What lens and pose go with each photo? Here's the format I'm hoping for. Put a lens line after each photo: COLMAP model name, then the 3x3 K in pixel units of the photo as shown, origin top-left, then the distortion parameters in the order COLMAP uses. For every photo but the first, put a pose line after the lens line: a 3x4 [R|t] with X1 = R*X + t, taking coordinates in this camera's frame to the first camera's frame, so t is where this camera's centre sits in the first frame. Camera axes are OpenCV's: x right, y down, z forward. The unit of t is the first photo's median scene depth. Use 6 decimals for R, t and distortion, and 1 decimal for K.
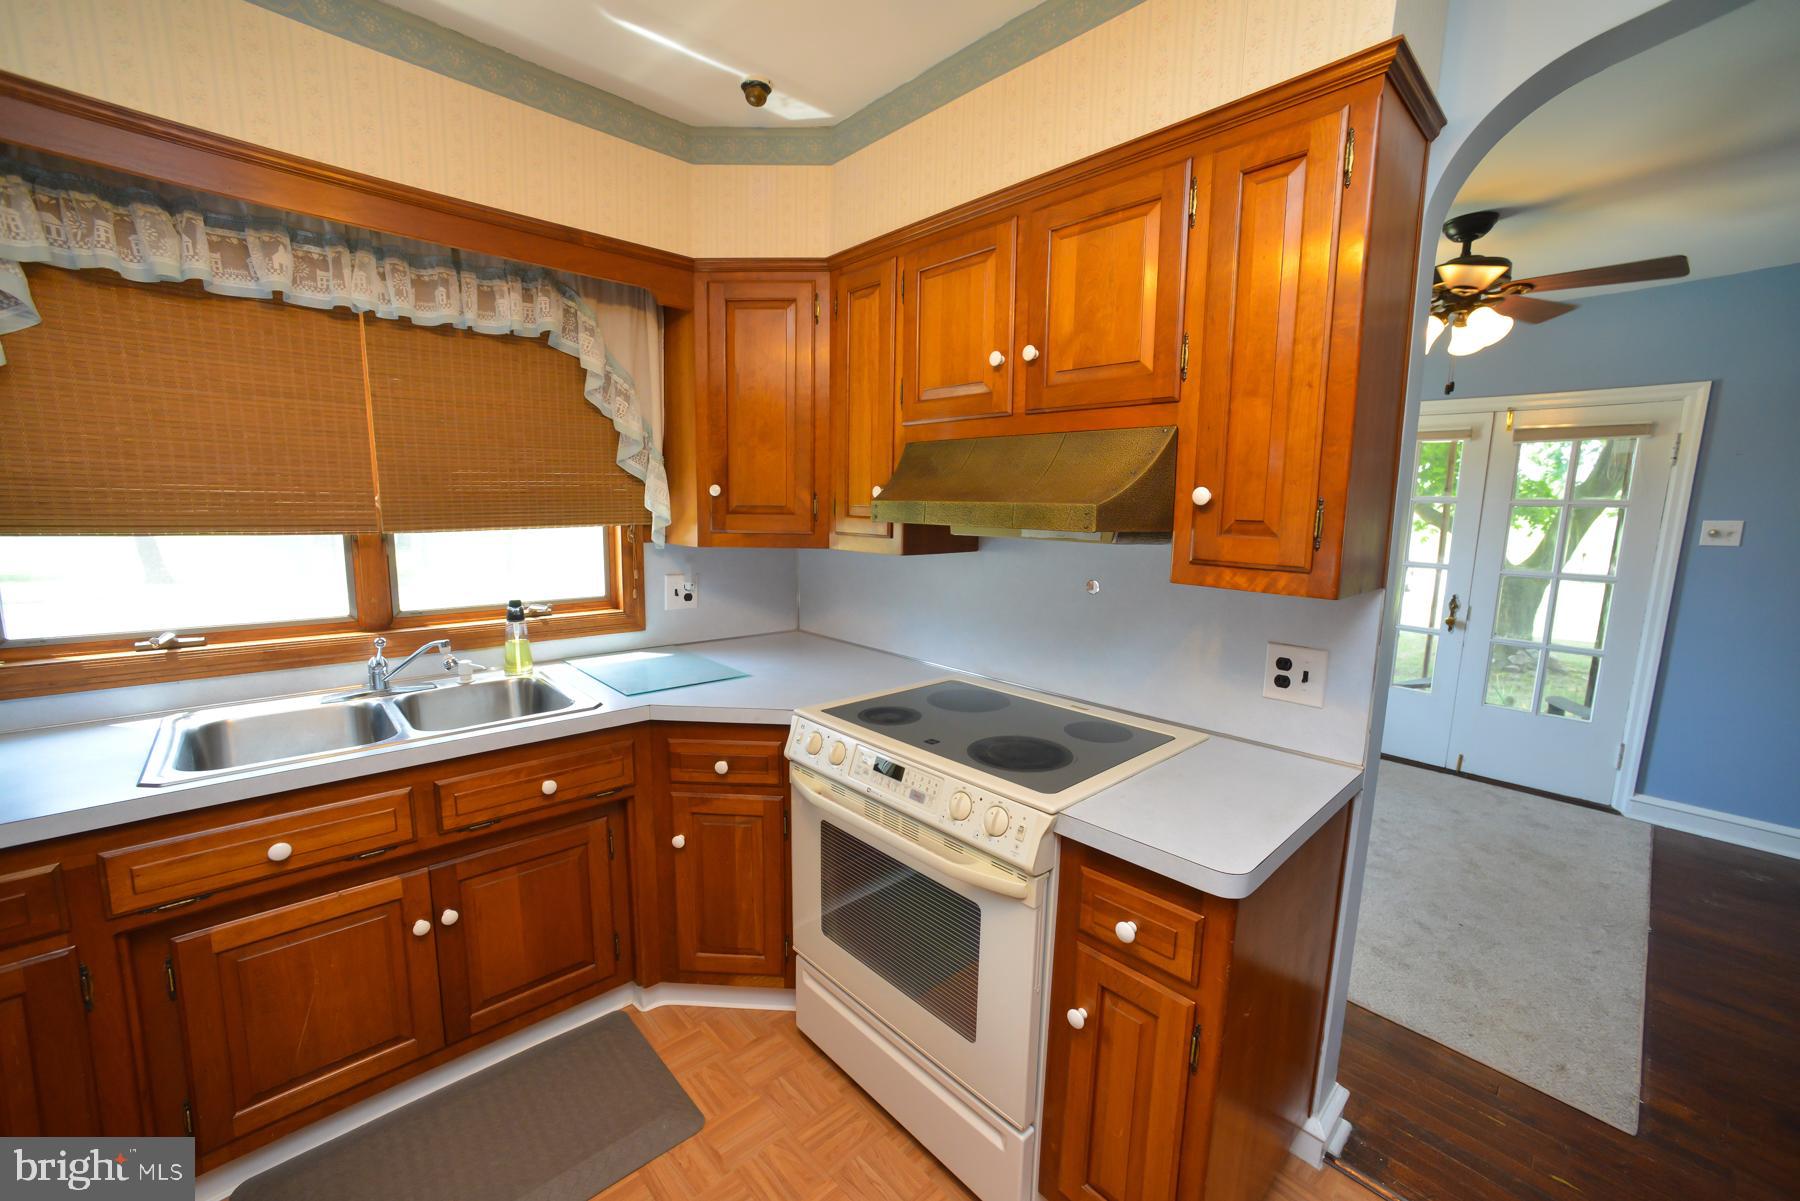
lens RADIAL K [[722.3, 0, 900.0], [0, 722.3, 600.5], [0, 0, 1]] dist [-0.067804, 0.033350]
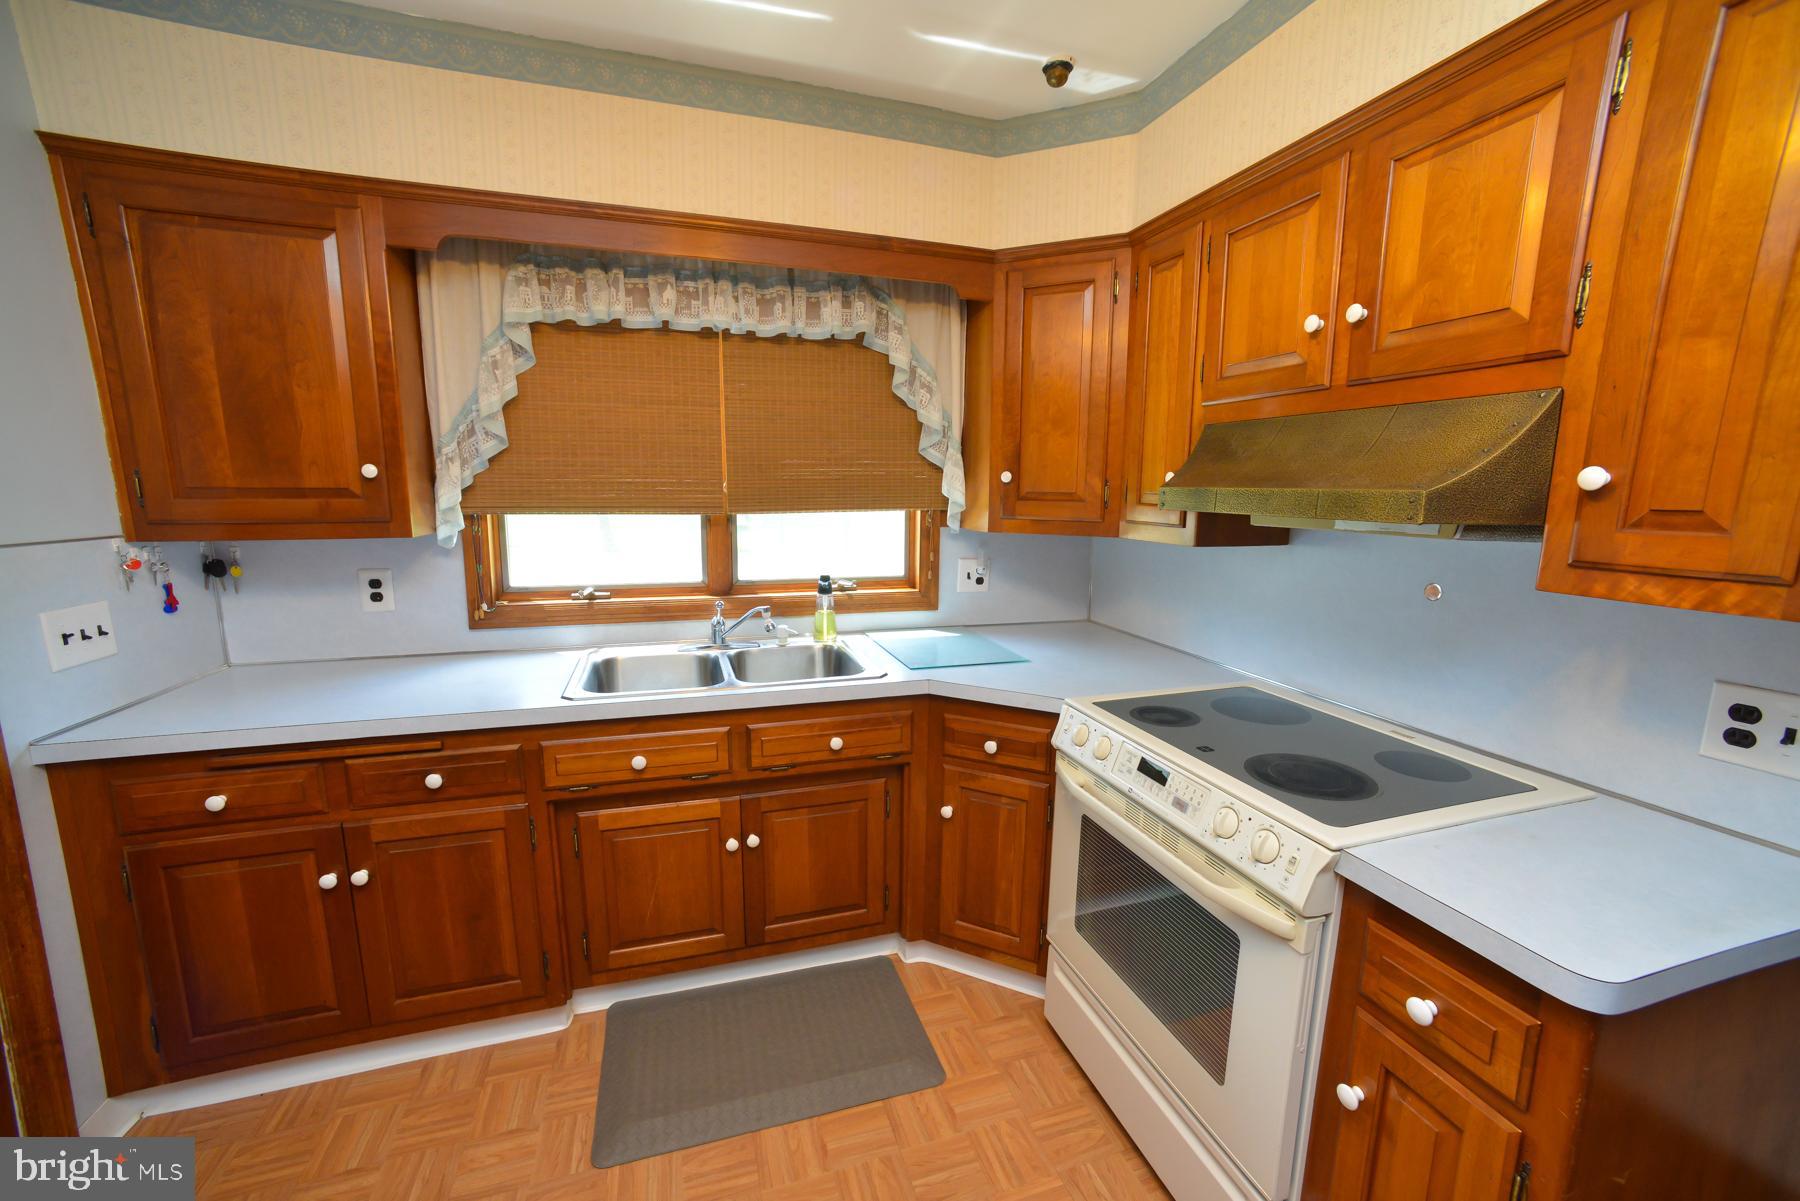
lens RADIAL K [[722.3, 0, 900.0], [0, 722.3, 600.5], [0, 0, 1]] dist [-0.067804, 0.033350]
pose [[0.907262, 0.060100, -0.416249, 0.051112], [-0.053835, 0.998191, 0.026784, 0.002737], [0.417106, -0.001891, 0.908856, 0.010375]]
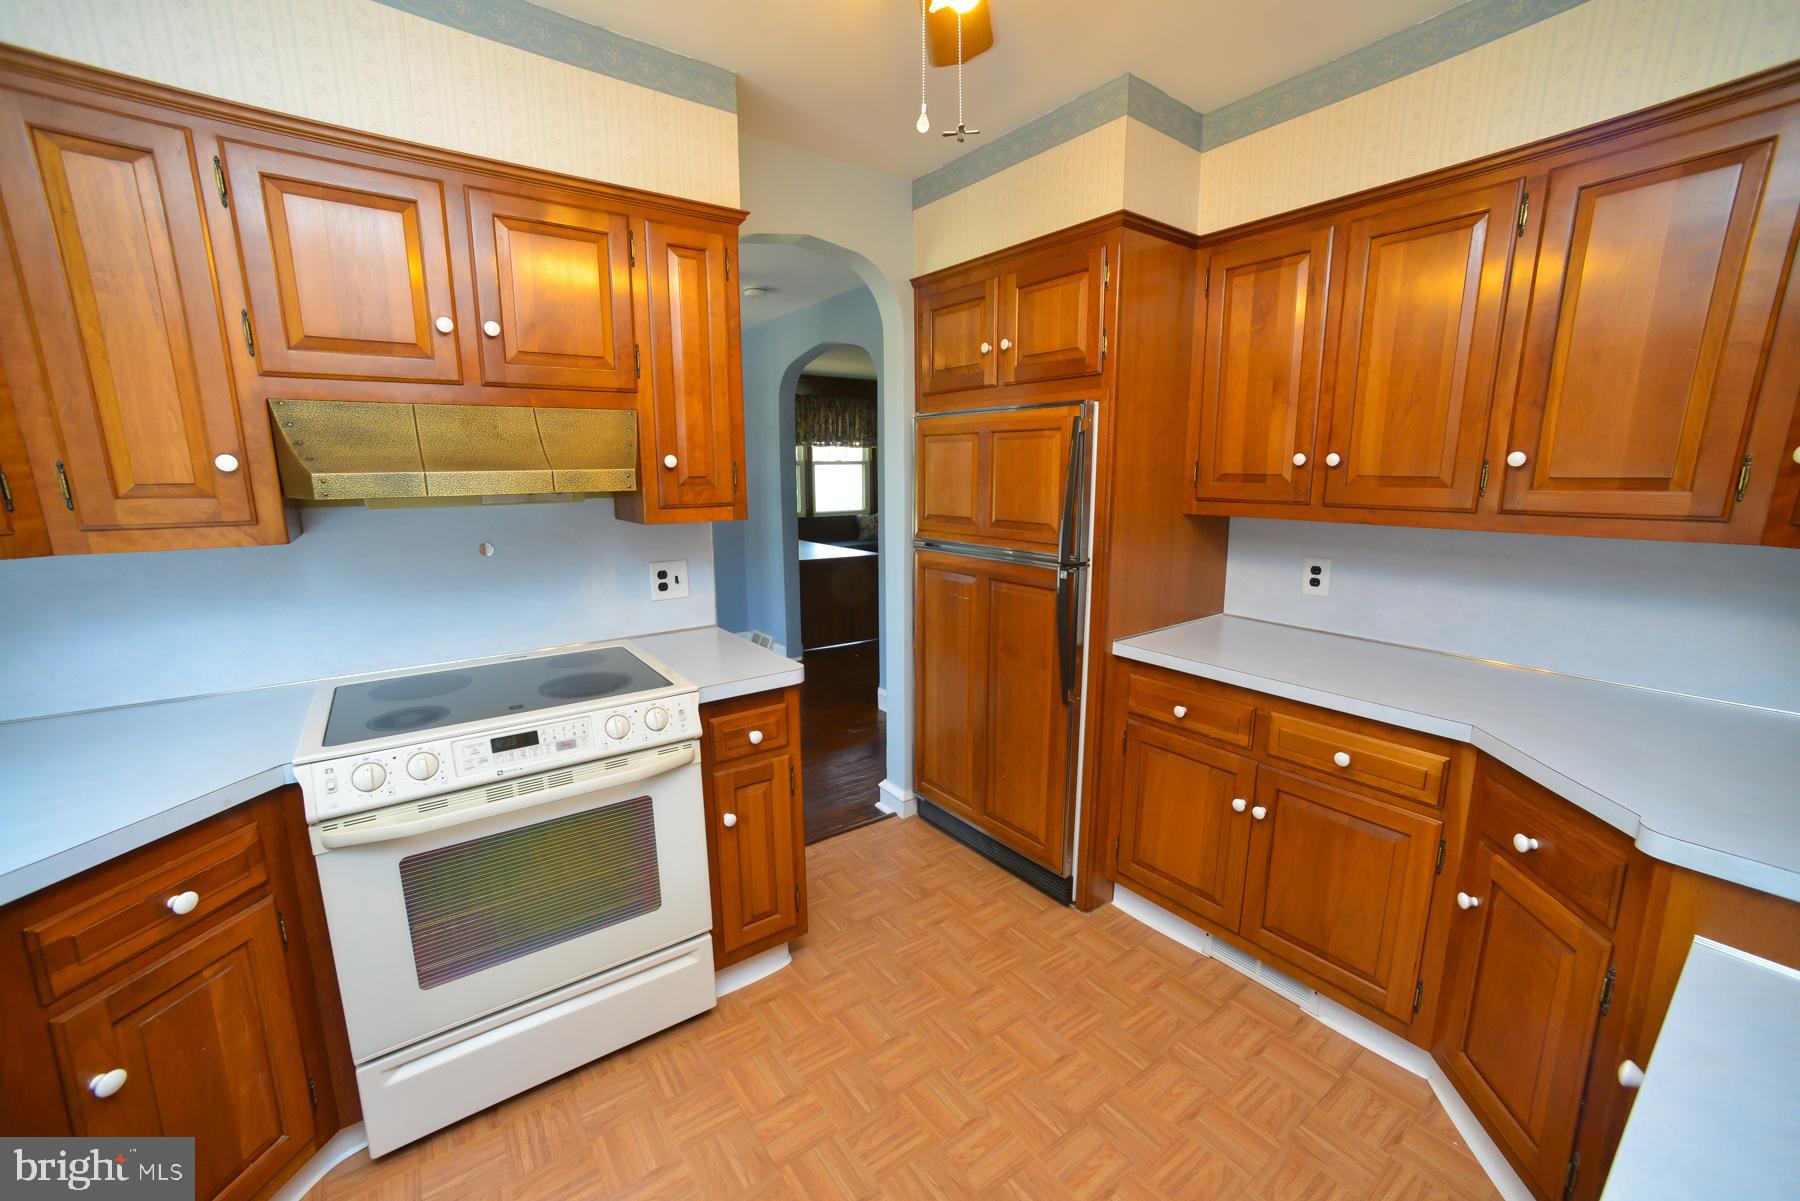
lens RADIAL K [[722.3, 0, 900.0], [0, 722.3, 600.5], [0, 0, 1]] dist [-0.067804, 0.033350]
pose [[0.120351, -0.198071, 0.972771, -0.741987], [0.145405, 0.972843, 0.180096, -0.047542], [-0.982025, 0.119771, 0.145883, 0.265538]]
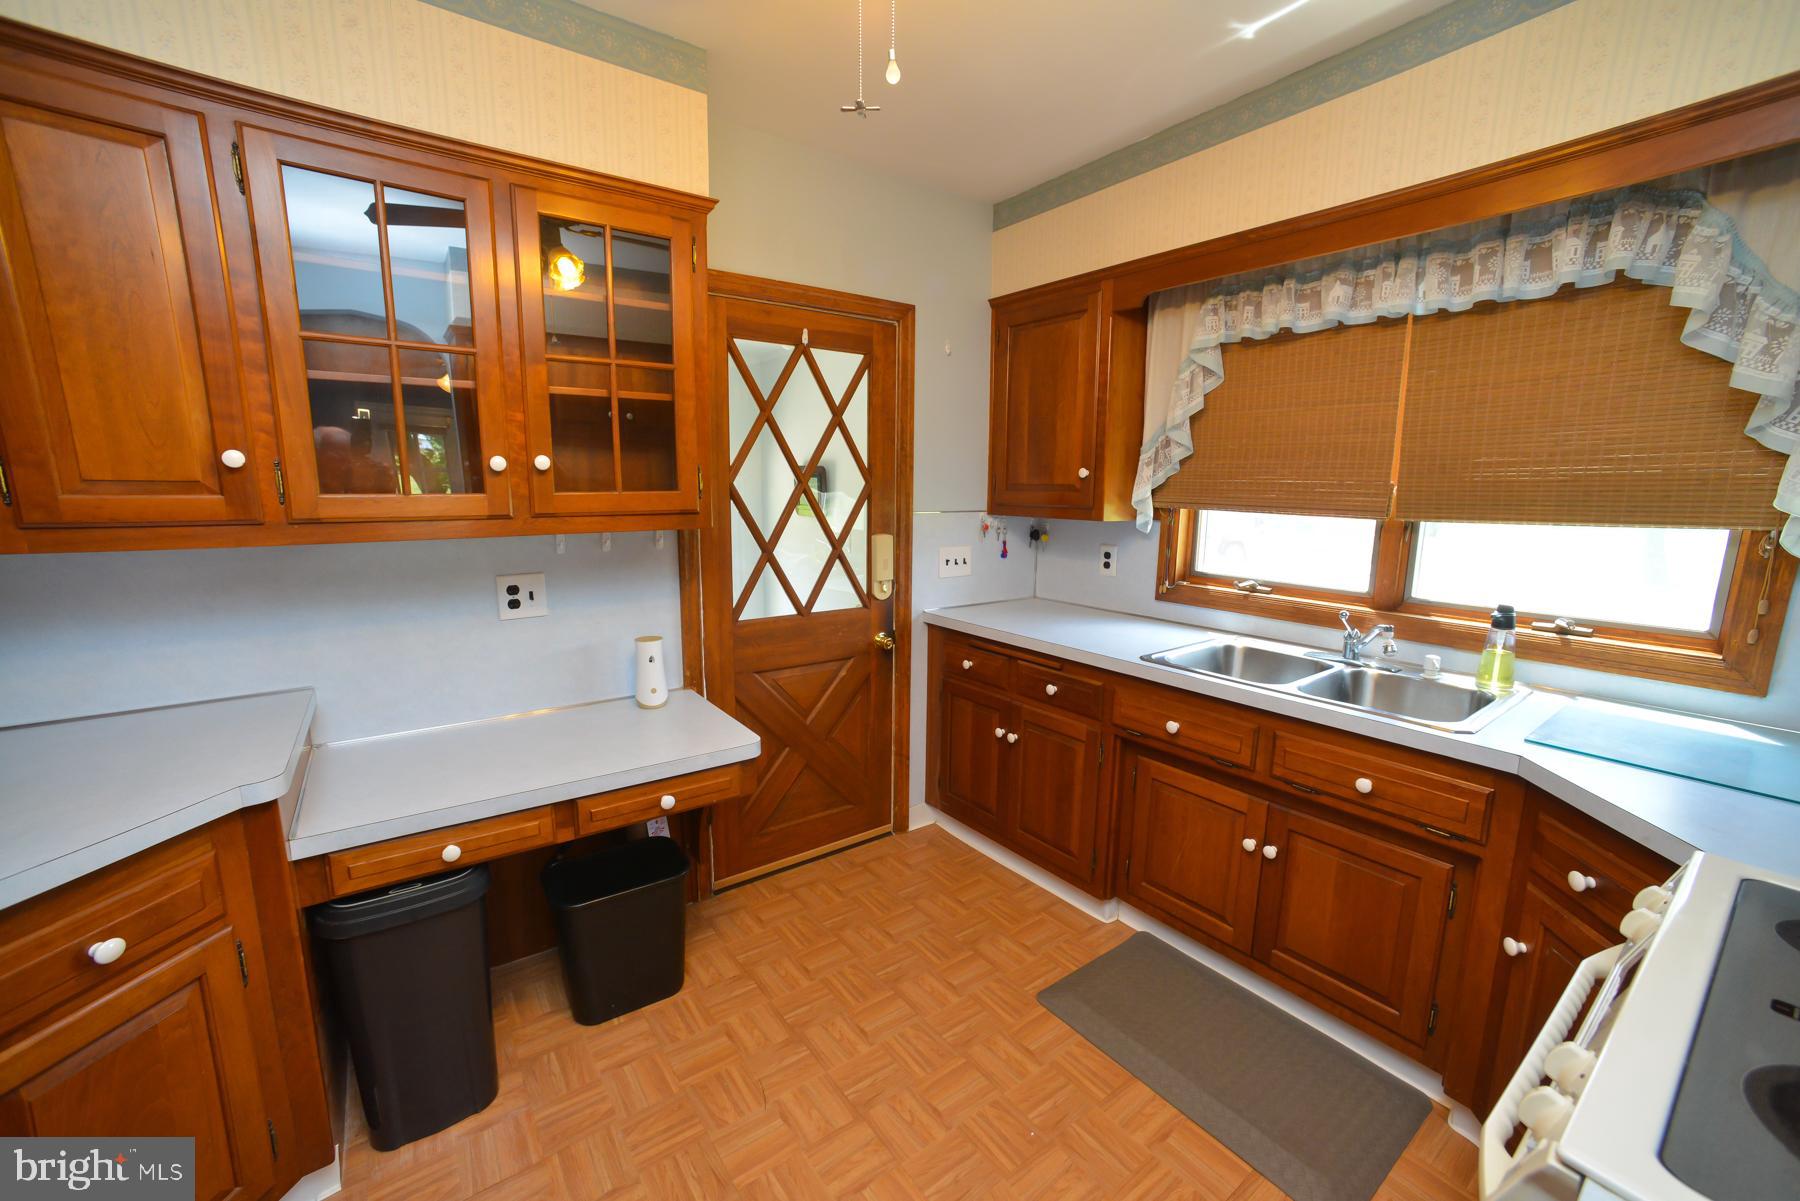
lens RADIAL K [[722.3, 0, 900.0], [0, 722.3, 600.5], [0, 0, 1]] dist [-0.067804, 0.033350]
pose [[-0.109627, 0.145207, -0.983309, 0.444368], [-0.148515, 0.975774, 0.160651, -0.038788], [0.982815, 0.163648, -0.085405, 0.394705]]
